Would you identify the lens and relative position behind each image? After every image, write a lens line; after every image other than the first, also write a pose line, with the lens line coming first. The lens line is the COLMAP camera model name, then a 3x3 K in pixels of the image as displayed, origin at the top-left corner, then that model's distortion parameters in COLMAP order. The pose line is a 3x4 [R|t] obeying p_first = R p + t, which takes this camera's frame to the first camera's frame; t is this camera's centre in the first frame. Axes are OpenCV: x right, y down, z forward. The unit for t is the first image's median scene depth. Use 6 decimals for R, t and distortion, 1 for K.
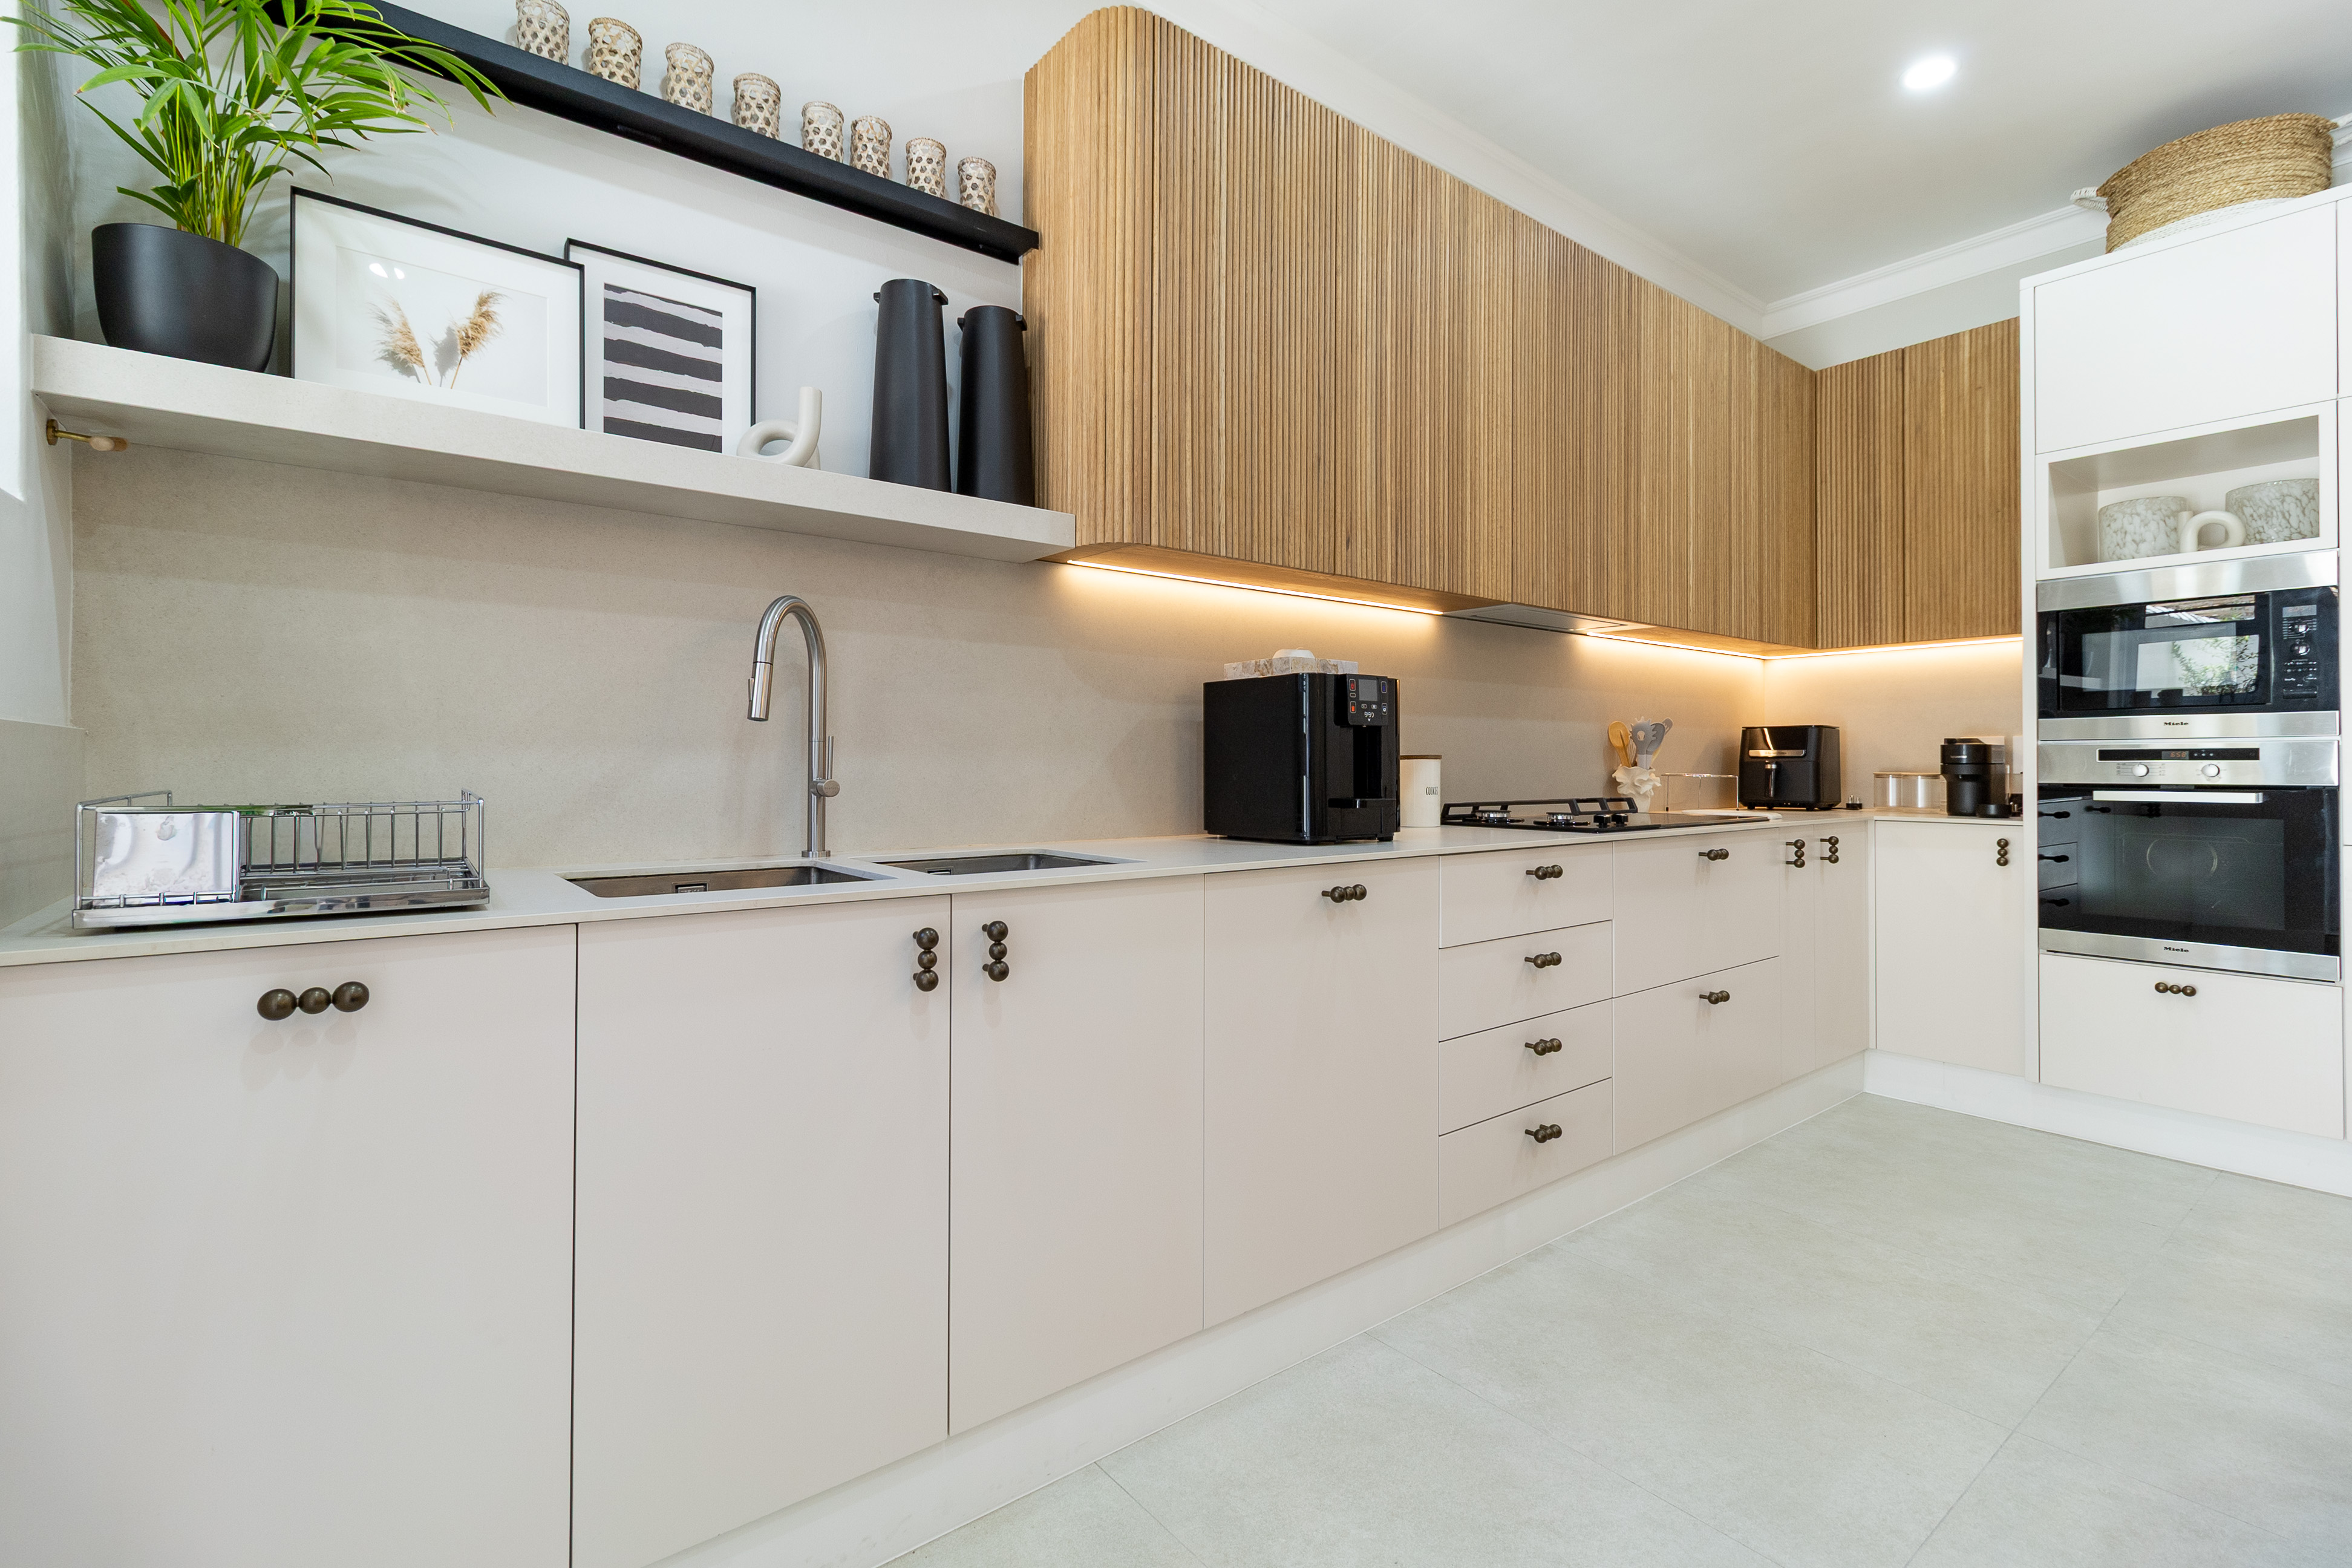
lens RADIAL K [[1099.6, 0, 1238.8], [0, 1099.6, 750.6], [0, 0, 1]] dist [0.002947, -0.000206]
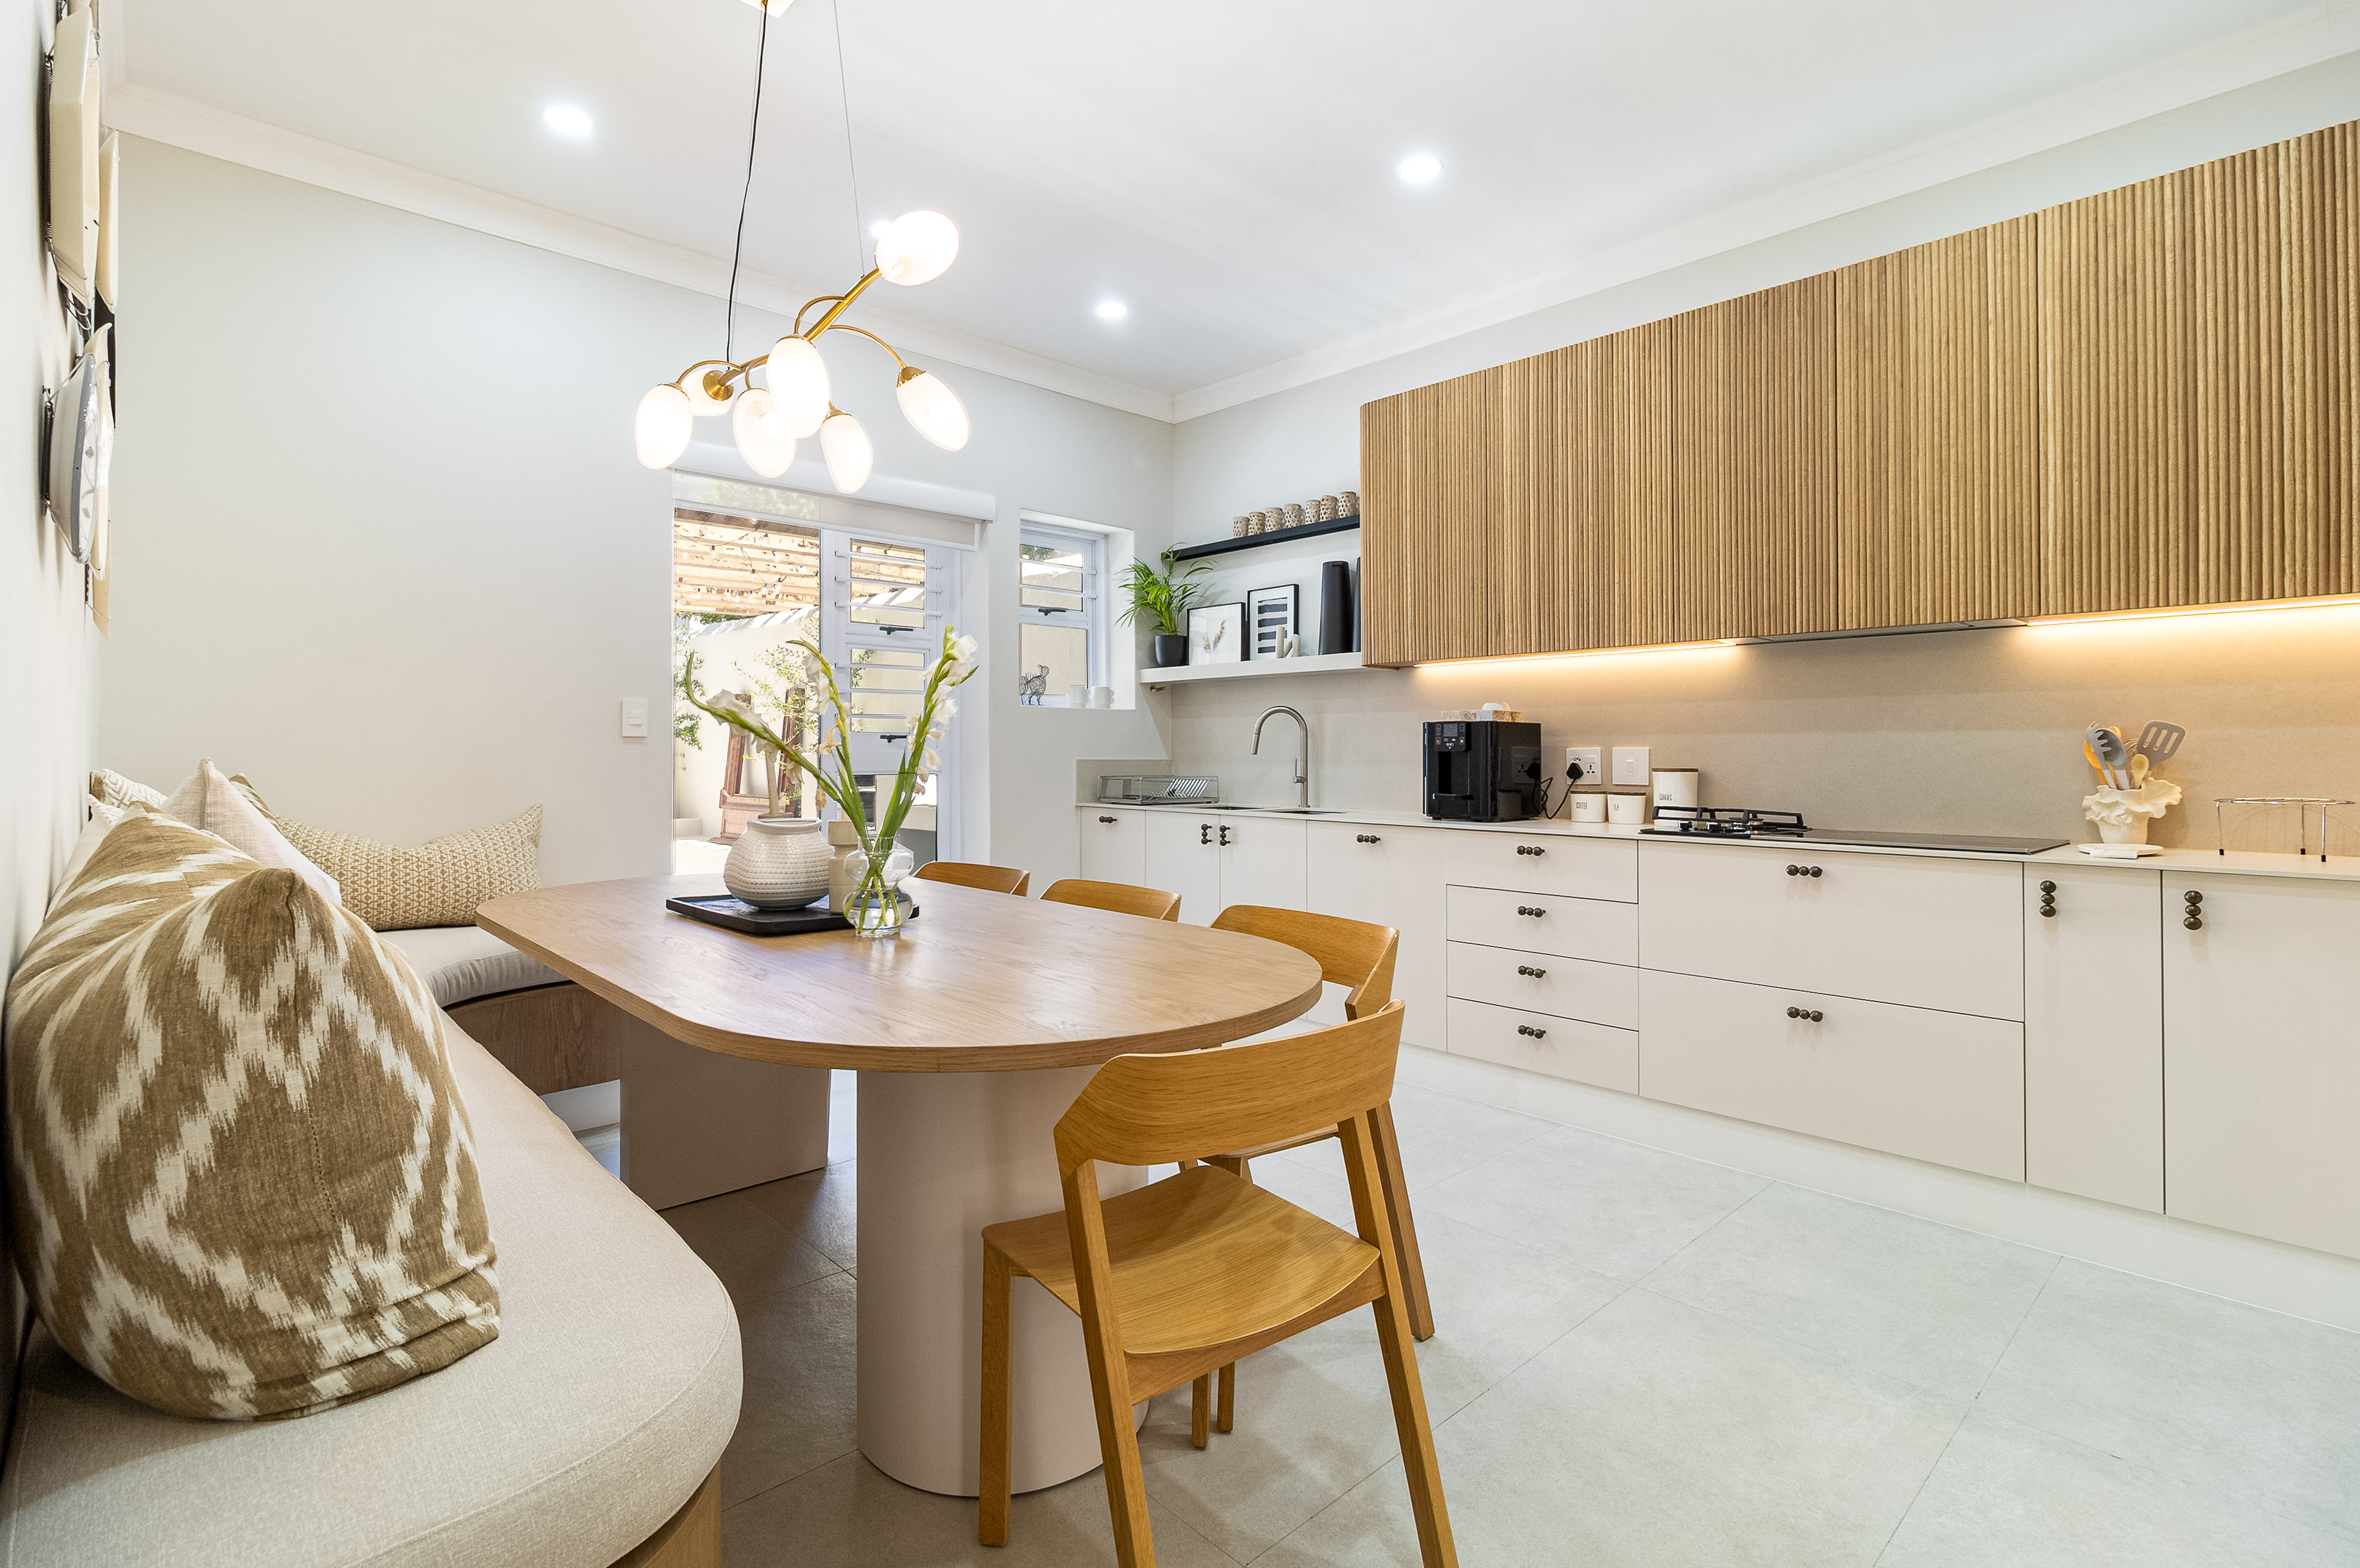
lens RADIAL K [[1103.3, 0, 1181.2], [0, 1103.3, 764.3], [0, 0, 1]] dist [0.002947, -0.000206]
pose [[0.060110, 0.007923, -0.998160, 1.961742], [0.008297, 0.999930, 0.008436, -0.021827], [0.998157, -0.008789, 0.060040, 0.532344]]
